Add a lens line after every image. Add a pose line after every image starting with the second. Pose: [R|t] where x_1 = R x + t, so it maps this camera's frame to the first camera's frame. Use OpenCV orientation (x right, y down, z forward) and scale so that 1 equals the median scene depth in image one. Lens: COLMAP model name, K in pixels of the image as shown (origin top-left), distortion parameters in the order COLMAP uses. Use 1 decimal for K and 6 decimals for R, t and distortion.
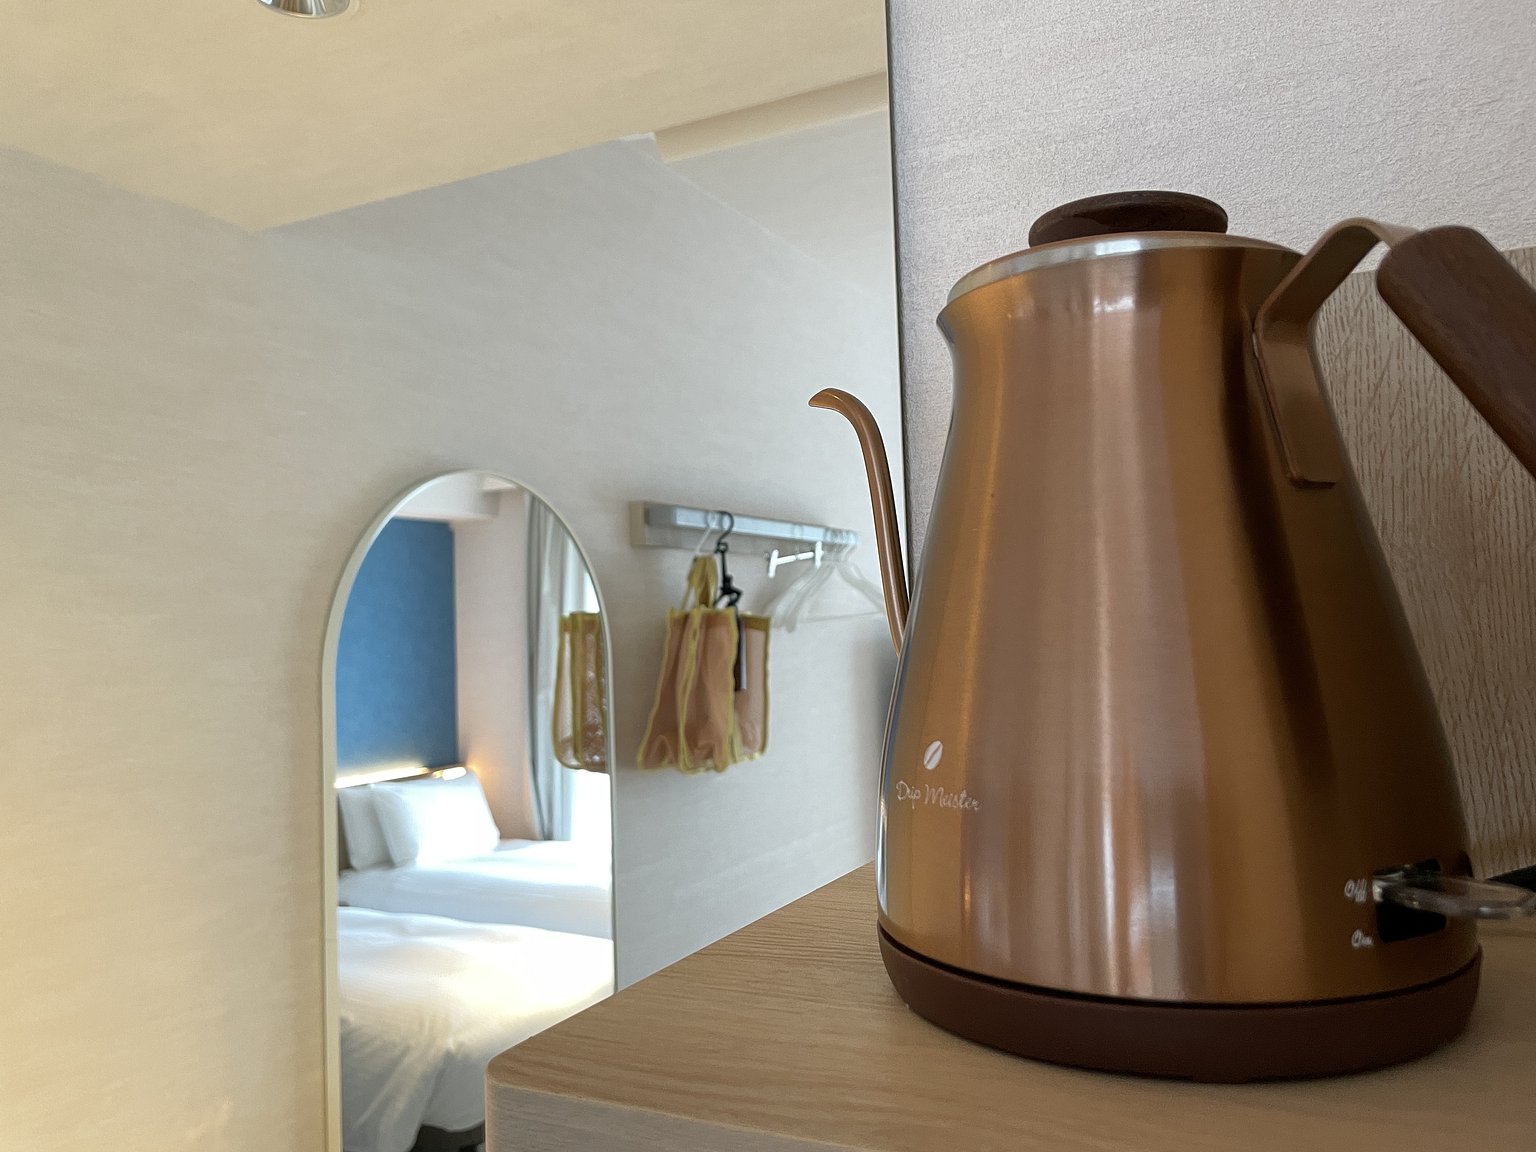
lens RADIAL K [[1164.7, 0, 769.0], [0, 1164.7, 579.1], [0, 0, 1]] dist [0.010648, 0.001991]
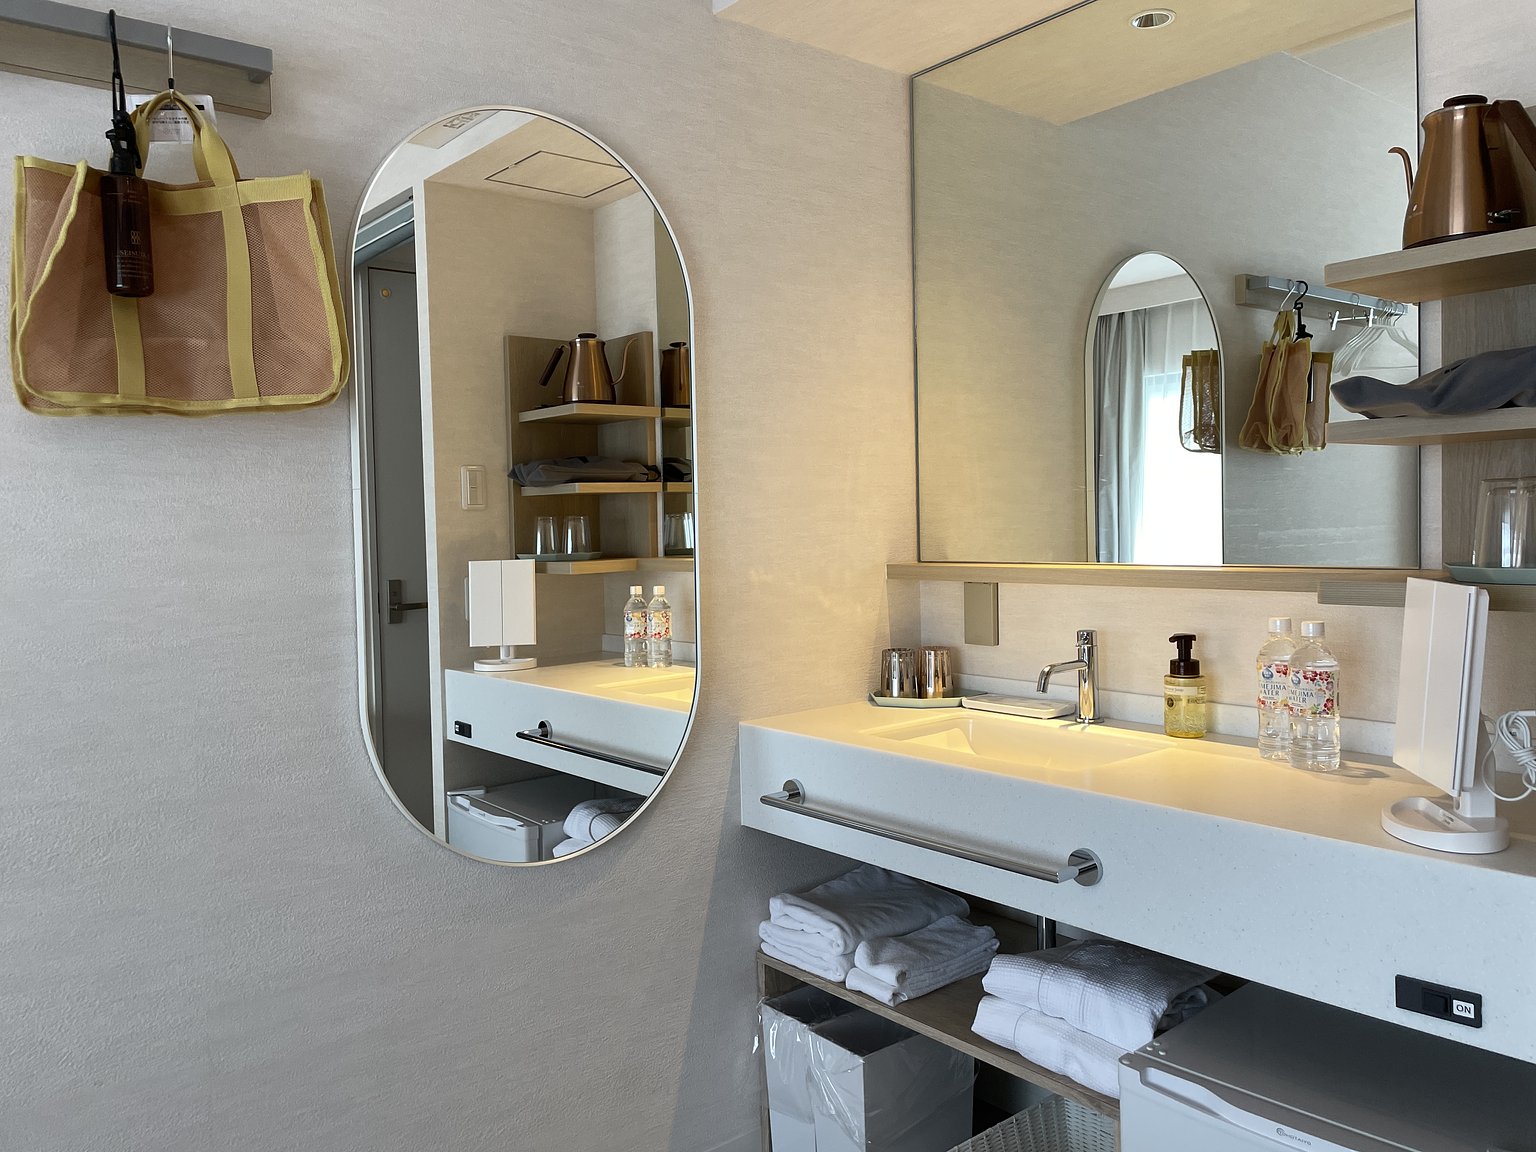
lens RADIAL K [[1164.7, 0, 764.0], [0, 1164.7, 574.4], [0, 0, 1]] dist [0.010648, 0.001991]
pose [[0.911399, 0.030894, -0.410363, -0.042666], [0.011720, 0.994825, 0.100925, 0.164145], [0.411358, -0.096792, 0.906320, -0.697168]]
